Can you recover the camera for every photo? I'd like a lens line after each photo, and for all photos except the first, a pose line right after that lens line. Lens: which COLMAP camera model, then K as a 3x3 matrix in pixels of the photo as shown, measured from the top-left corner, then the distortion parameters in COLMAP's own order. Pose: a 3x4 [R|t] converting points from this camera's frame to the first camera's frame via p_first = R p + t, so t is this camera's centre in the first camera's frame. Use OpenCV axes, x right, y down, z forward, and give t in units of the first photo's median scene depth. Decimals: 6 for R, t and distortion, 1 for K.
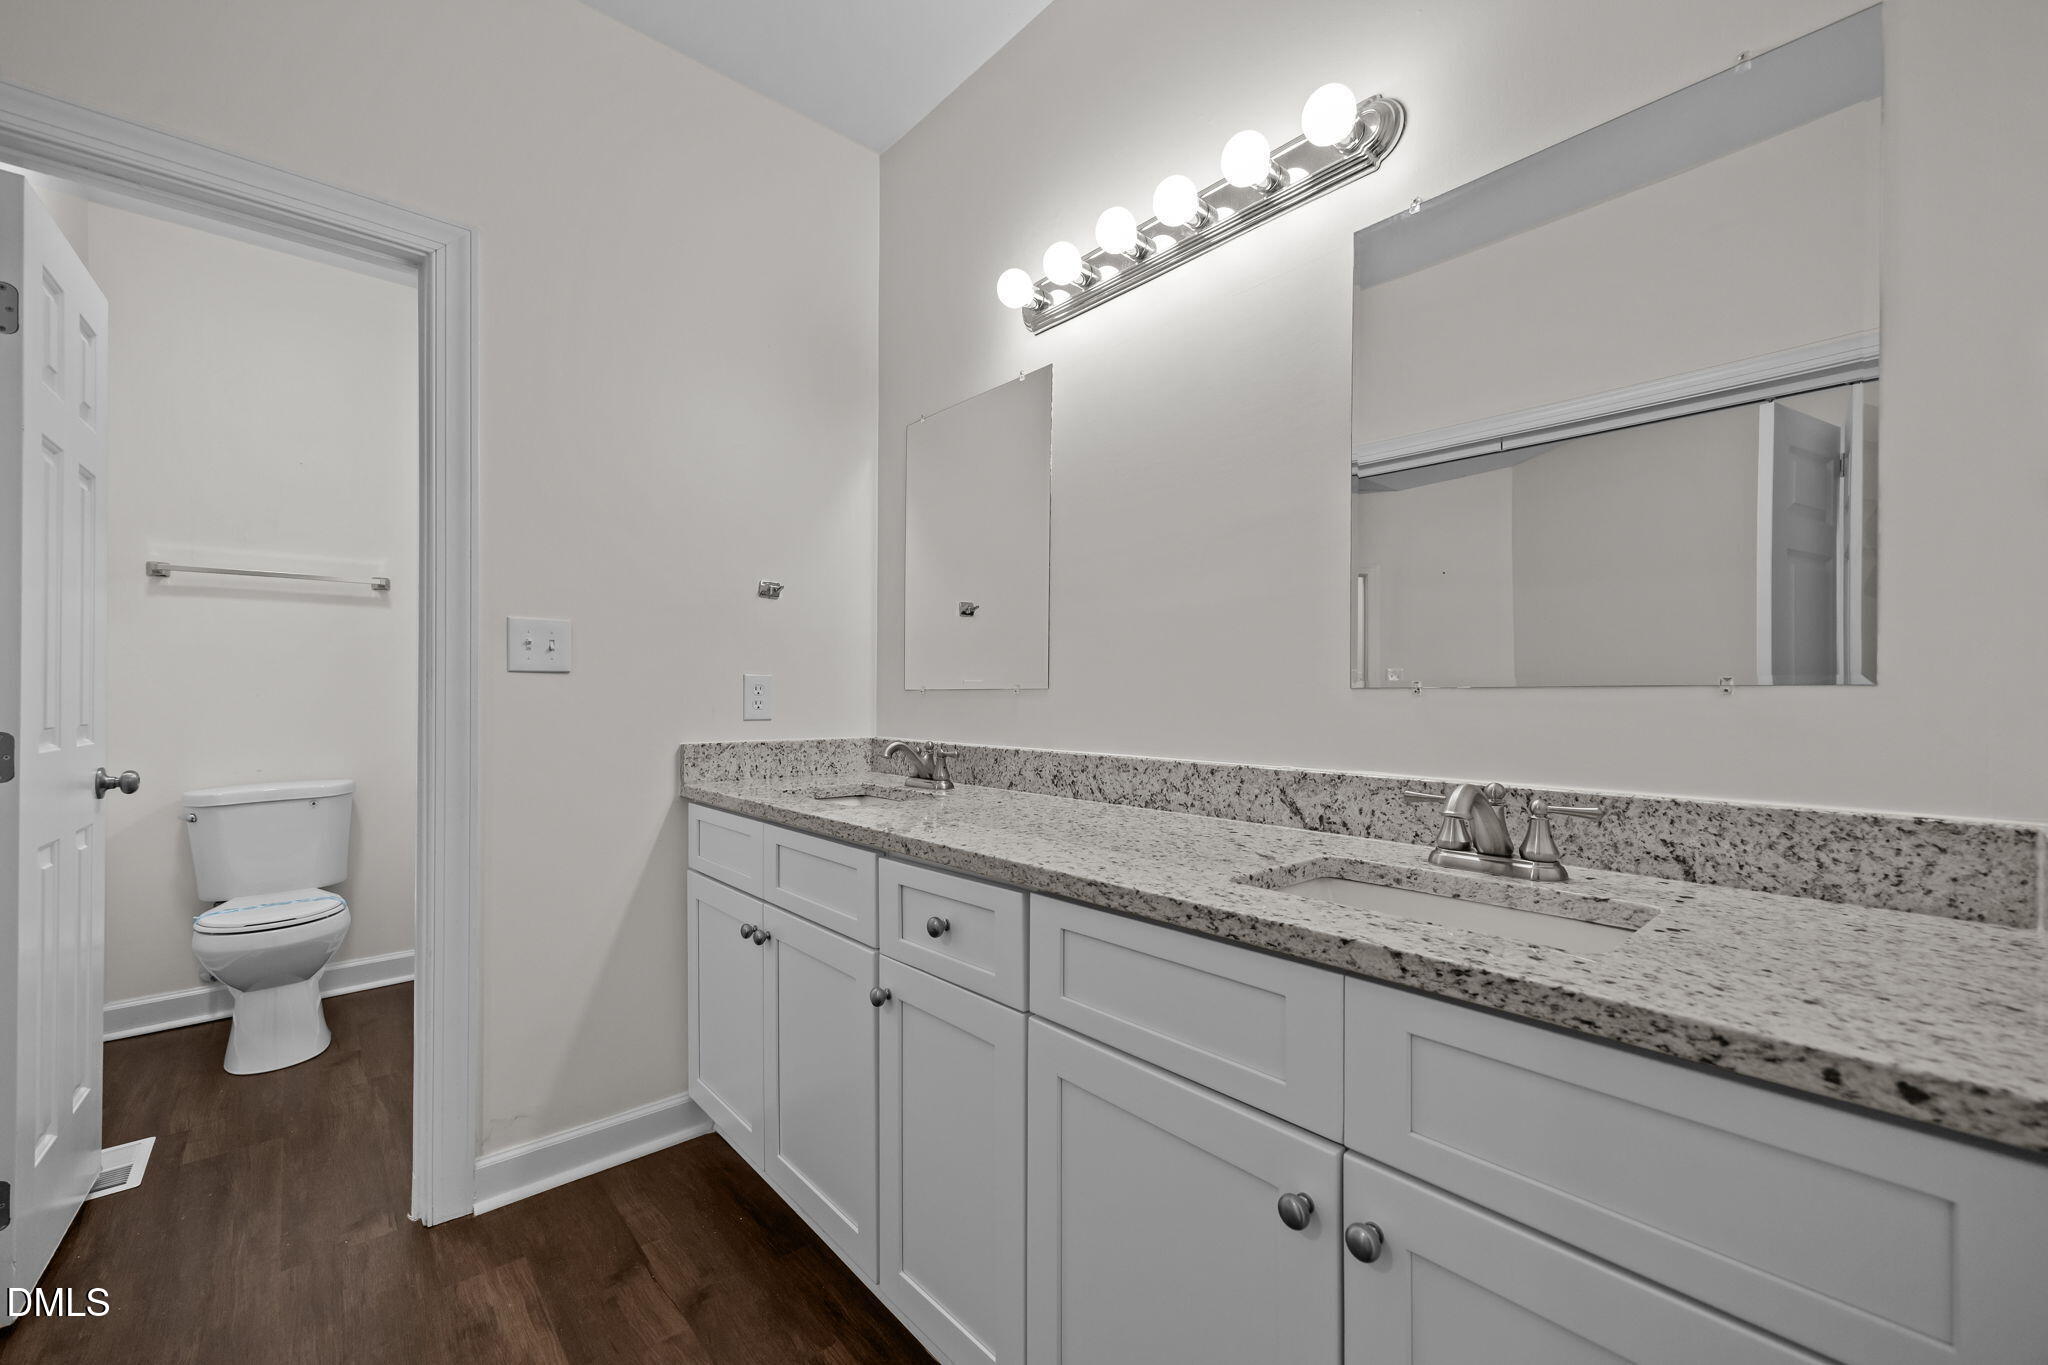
lens RADIAL K [[819.2, 0, 1033.2], [0, 819.2, 702.2], [0, 0, 1]] dist [0.013761, 0.000130]
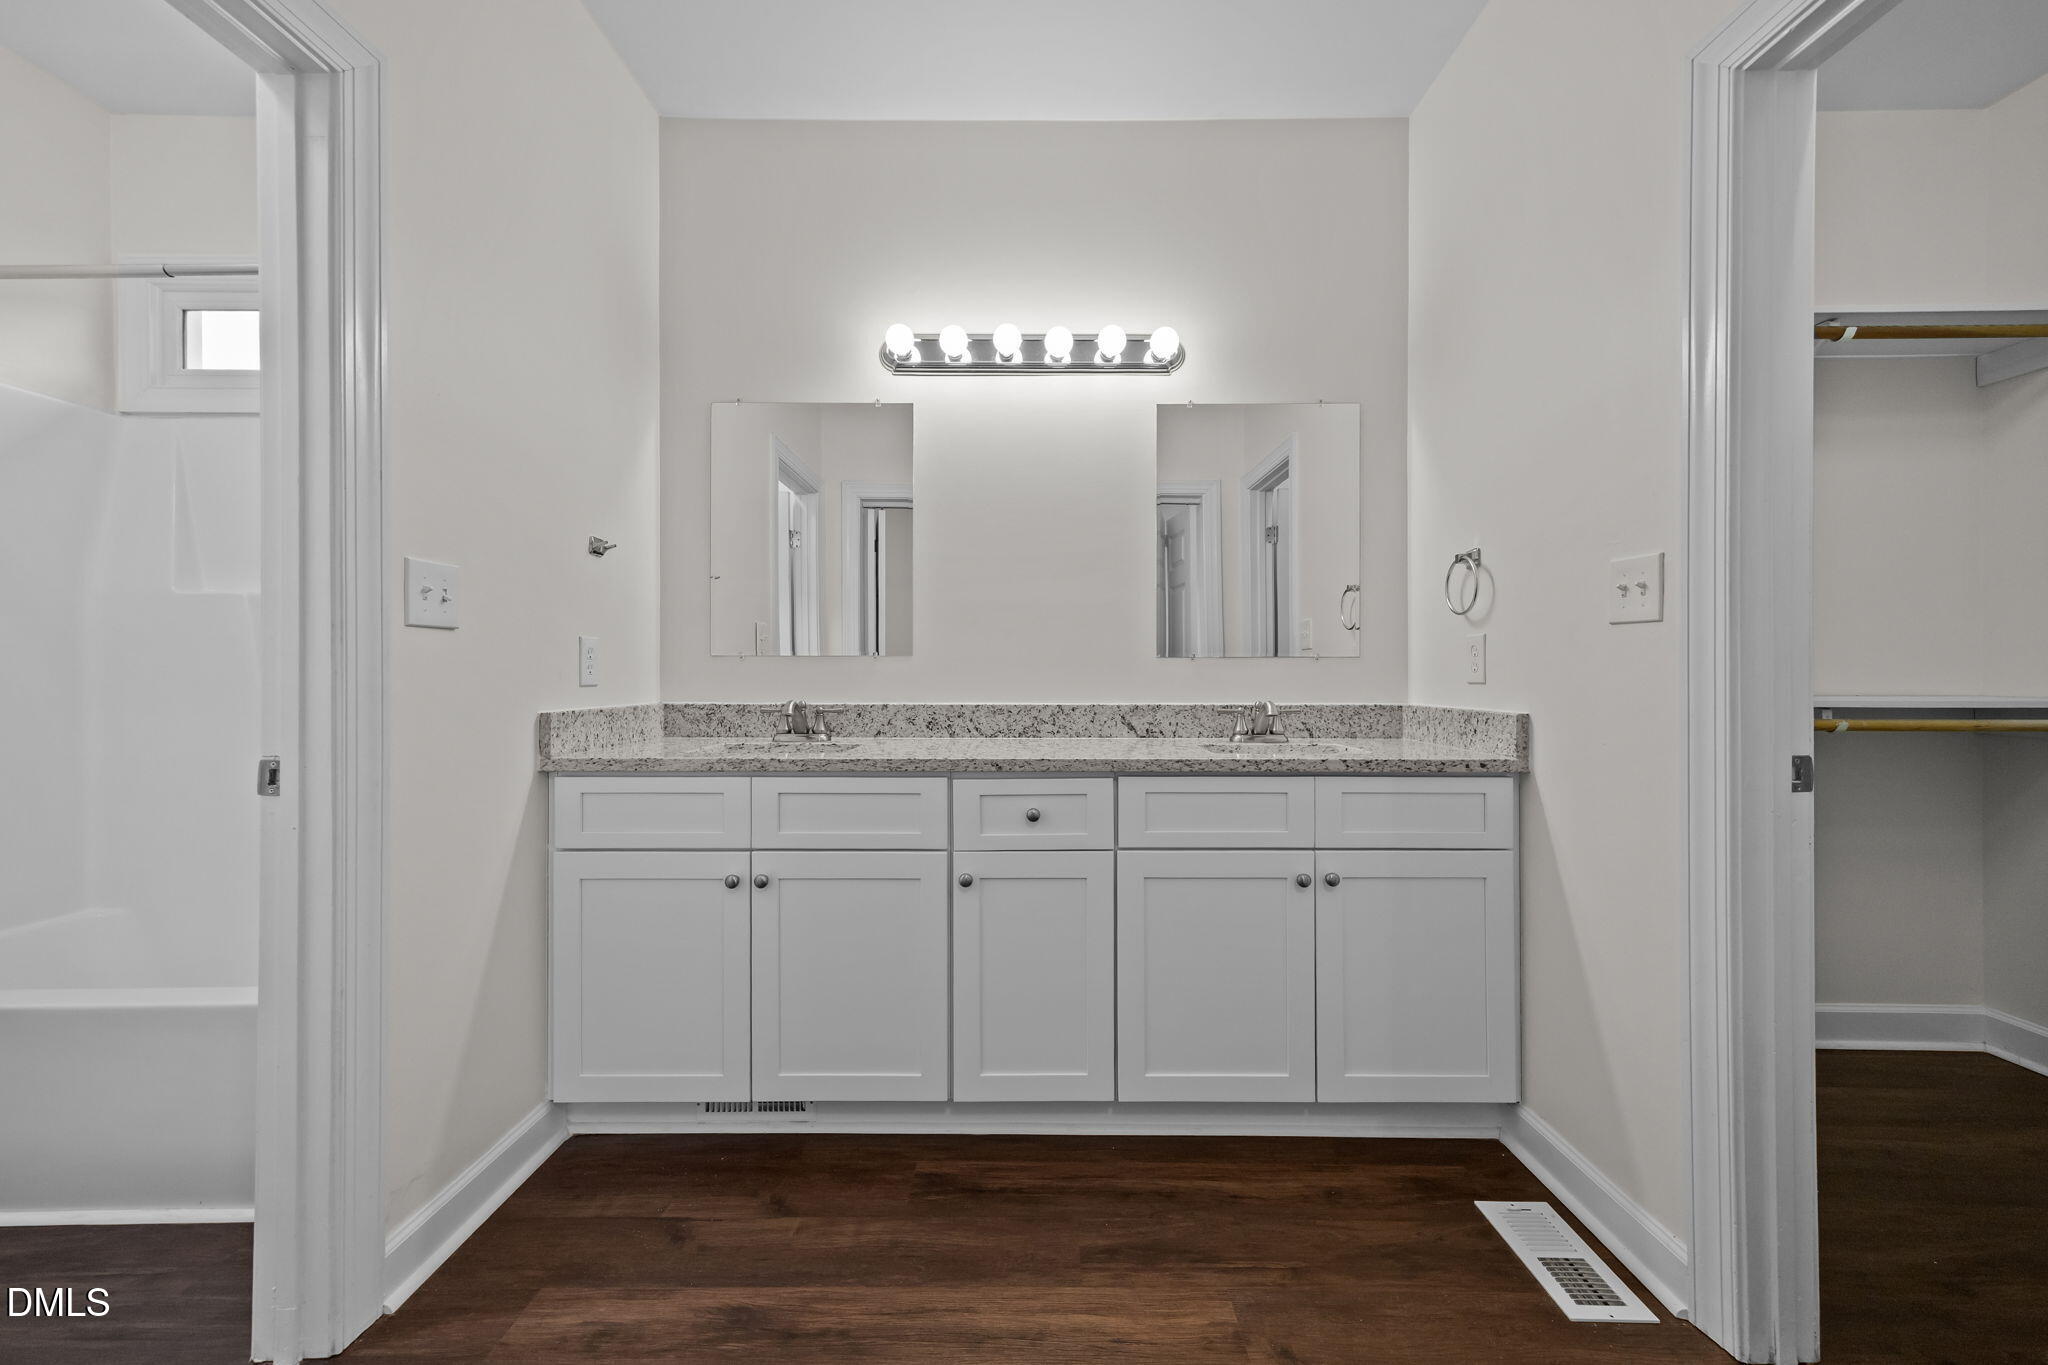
lens RADIAL K [[778.0, 0, 1024.0], [0, 778.0, 682.5], [0, 0, 1]] dist [0.009996, -0.000002]
pose [[0.672054, -0.012034, 0.740404, -0.931699], [0.005679, 0.999922, 0.011097, 0.015383], [-0.740480, -0.003254, 0.672070, 0.057561]]
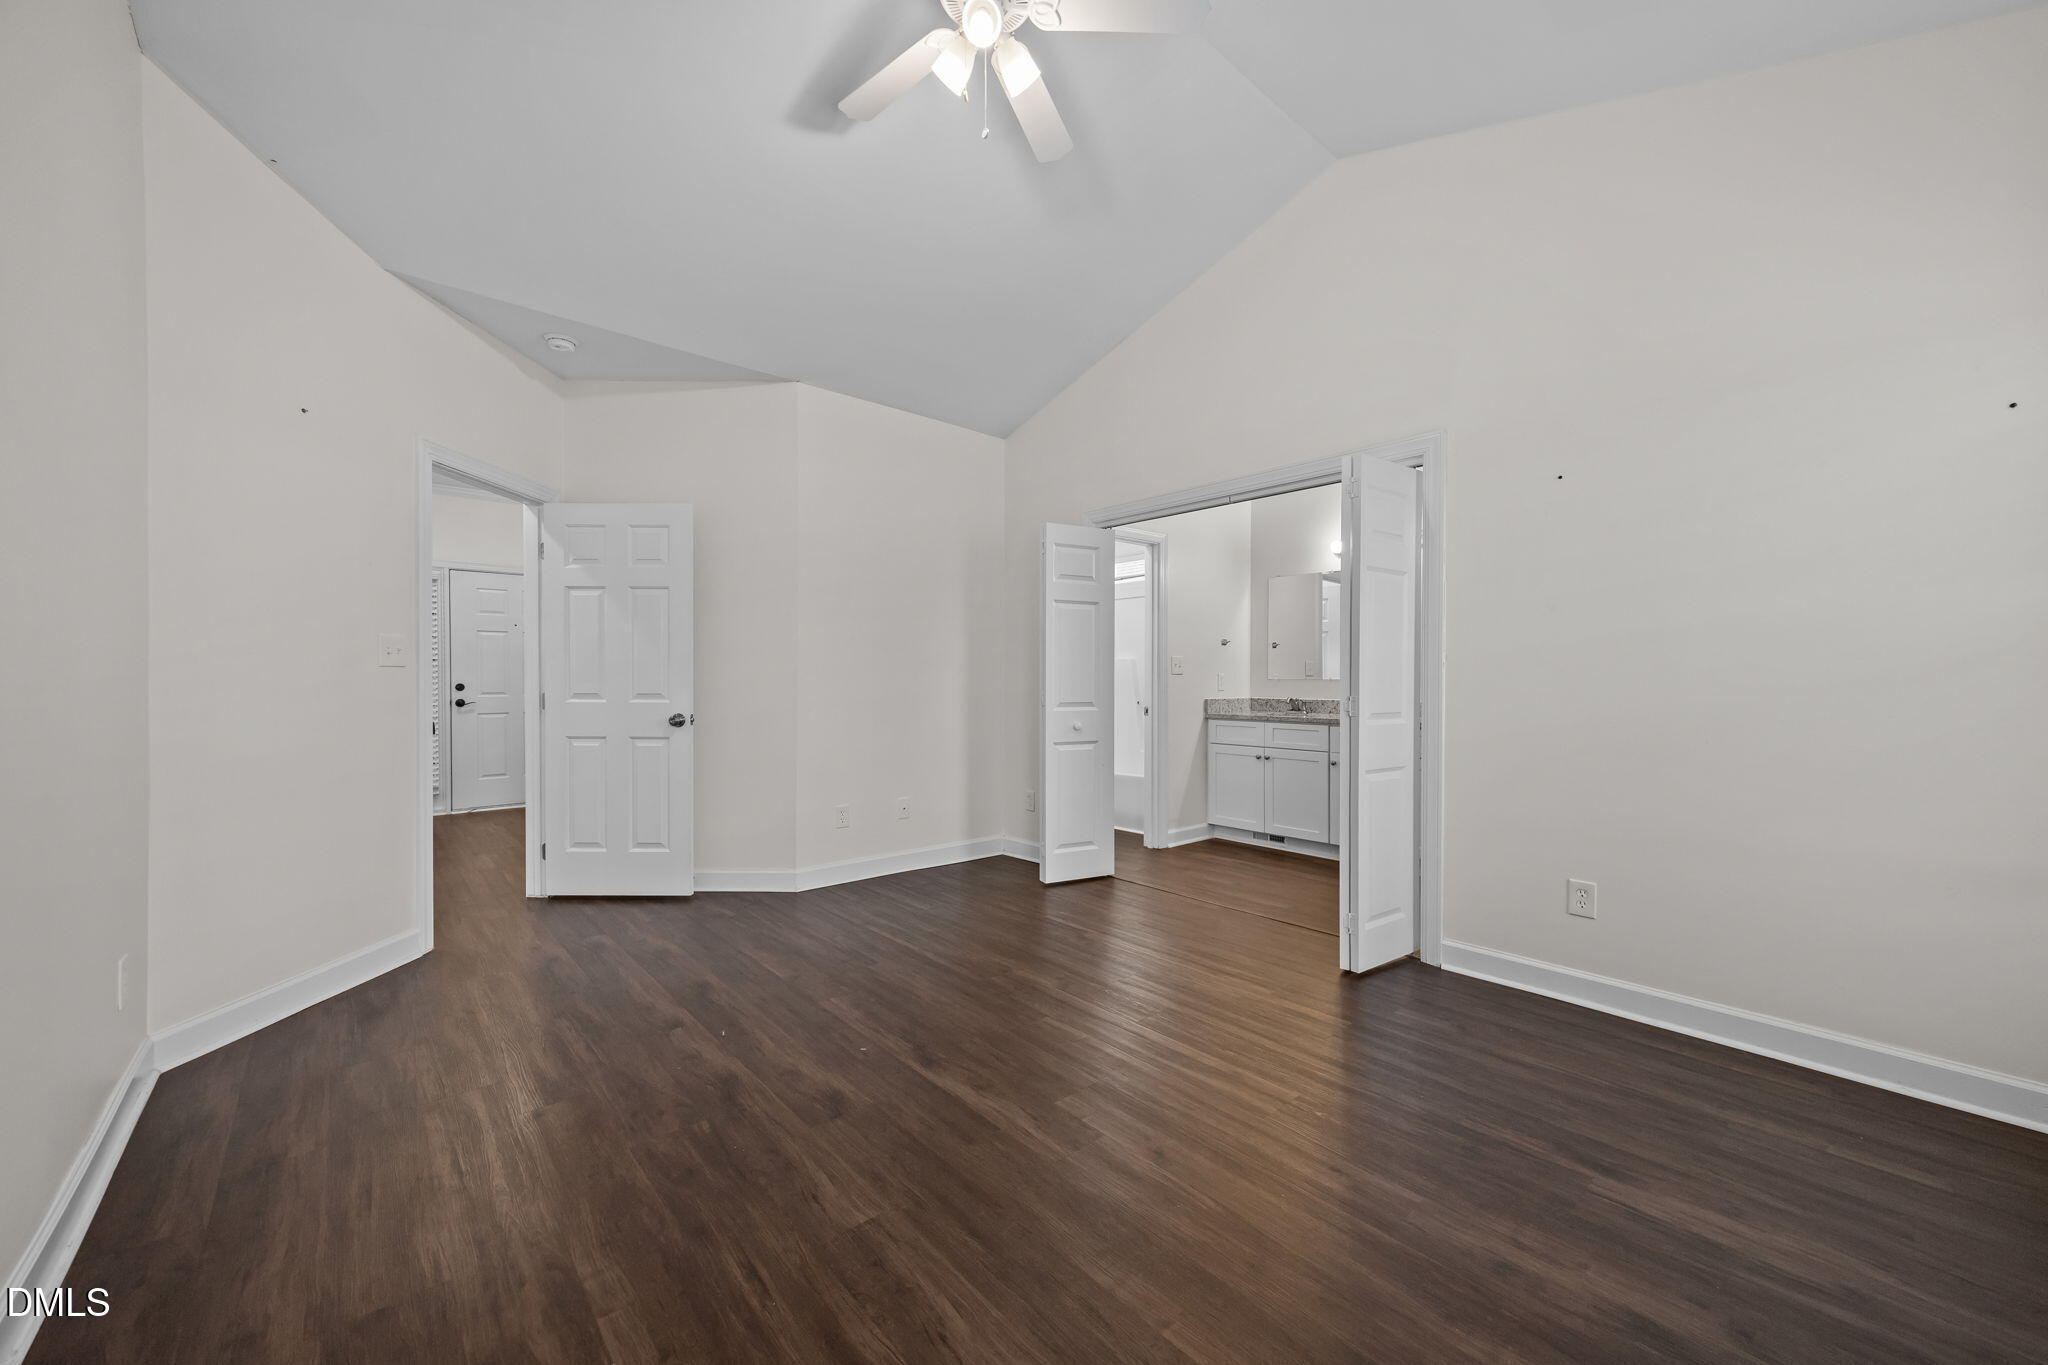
lens RADIAL K [[778.0, 0, 1024.0], [0, 778.0, 682.5], [0, 0, 1]] dist [0.009996, -0.000002]
pose [[0.999905, -0.004195, -0.013098, -1.347406], [0.004202, 0.999991, 0.000539, -0.013650], [0.013096, -0.000593, 0.999914, -2.234258]]
